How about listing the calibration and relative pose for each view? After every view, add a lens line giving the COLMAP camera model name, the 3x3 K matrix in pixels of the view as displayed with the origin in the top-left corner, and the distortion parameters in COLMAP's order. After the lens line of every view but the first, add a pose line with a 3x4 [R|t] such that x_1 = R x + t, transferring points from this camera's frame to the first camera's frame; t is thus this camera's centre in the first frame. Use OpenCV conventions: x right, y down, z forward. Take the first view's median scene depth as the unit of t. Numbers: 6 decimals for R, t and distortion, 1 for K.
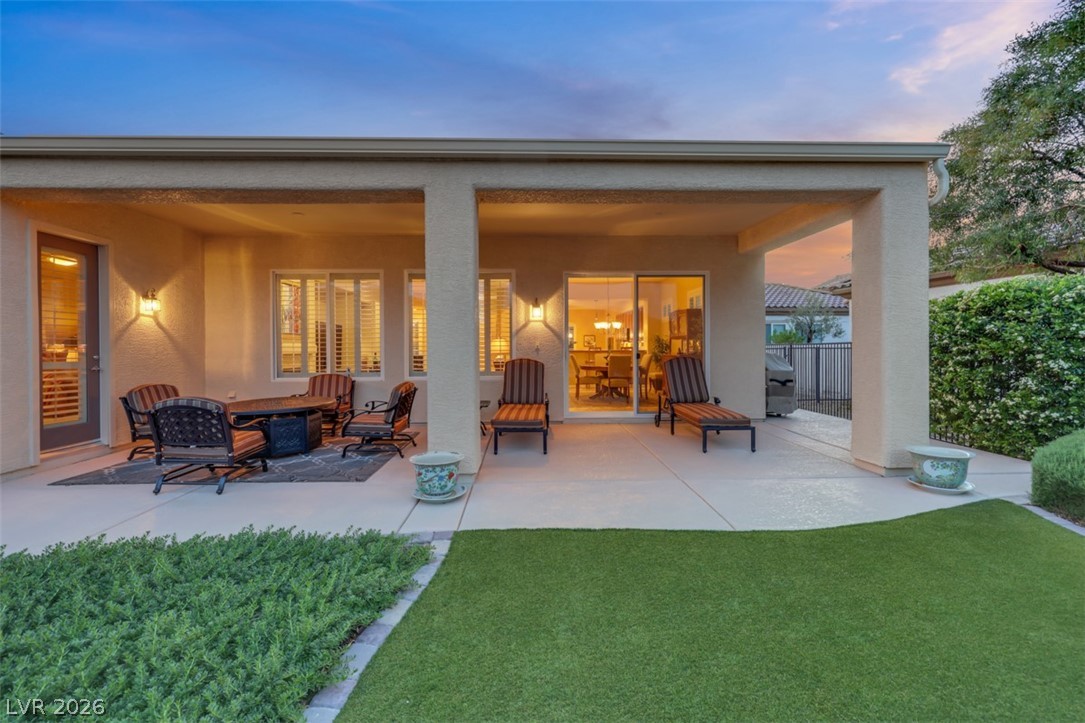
lens RADIAL K [[447.1, 0, 527.6], [0, 447.1, 348.8], [0, 0, 1]] dist [0.001480, 0.000031]
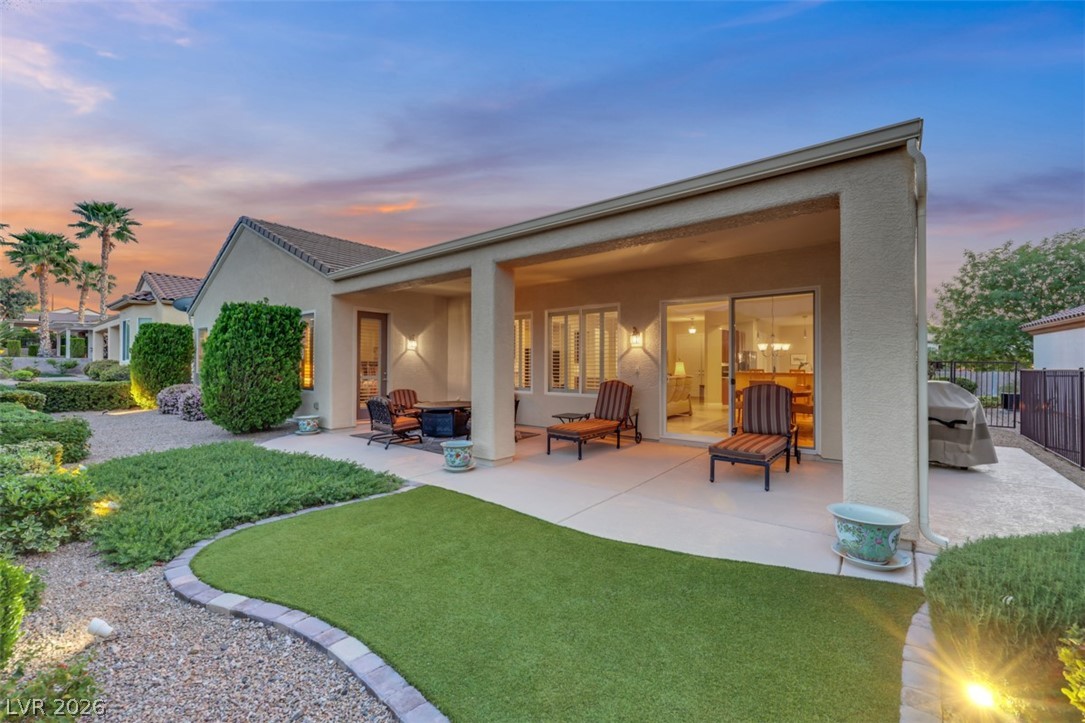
lens RADIAL K [[437.5, 0, 540.9], [0, 437.5, 358.0], [0, 0, 1]] dist [0.000647, 0.000197]
pose [[0.764544, -0.003414, -0.644562, 0.721691], [-0.007170, 0.999879, -0.013802, -0.025112], [0.644531, 0.015174, 0.764427, 0.014825]]
